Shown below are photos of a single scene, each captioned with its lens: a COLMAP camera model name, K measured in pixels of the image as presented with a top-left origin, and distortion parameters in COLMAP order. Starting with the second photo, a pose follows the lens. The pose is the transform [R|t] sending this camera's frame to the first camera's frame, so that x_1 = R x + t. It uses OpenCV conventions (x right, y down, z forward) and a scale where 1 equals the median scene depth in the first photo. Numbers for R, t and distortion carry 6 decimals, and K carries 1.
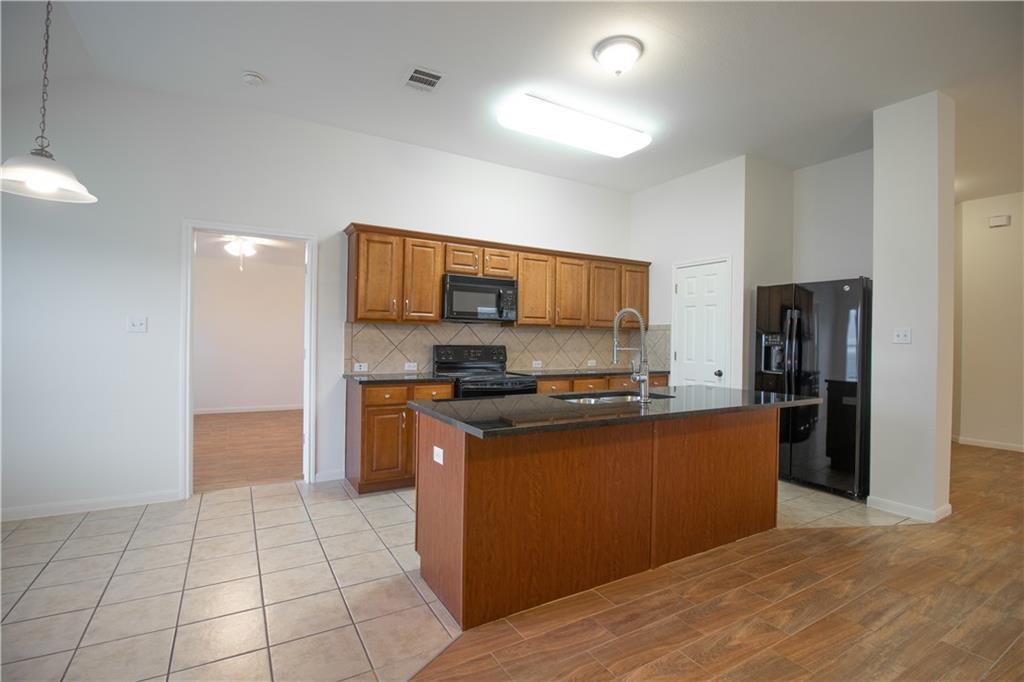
lens RADIAL K [[473.9, 0, 512.0], [0, 473.9, 341.0], [0, 0, 1]] dist [-0.000362, -0.013616]
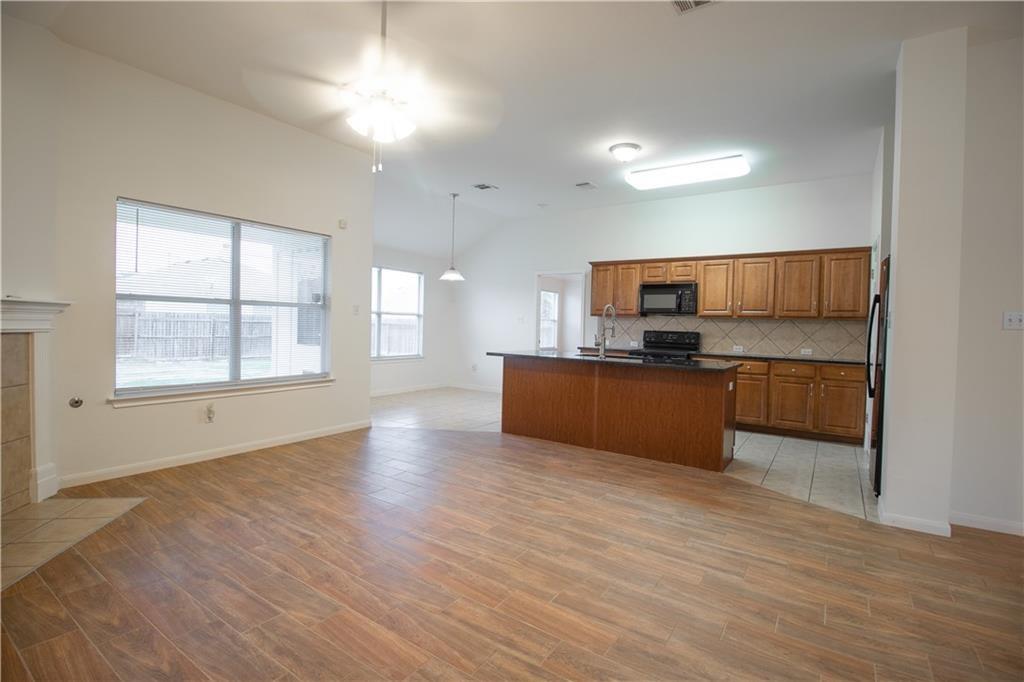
lens RADIAL K [[473.9, 0, 512.0], [0, 473.9, 341.0], [0, 0, 1]] dist [-0.000362, -0.013616]
pose [[0.419054, 0.026829, -0.907565, 1.071367], [-0.024078, 0.999540, 0.018430, 0.025021], [0.907642, 0.014130, 0.419508, -0.030623]]
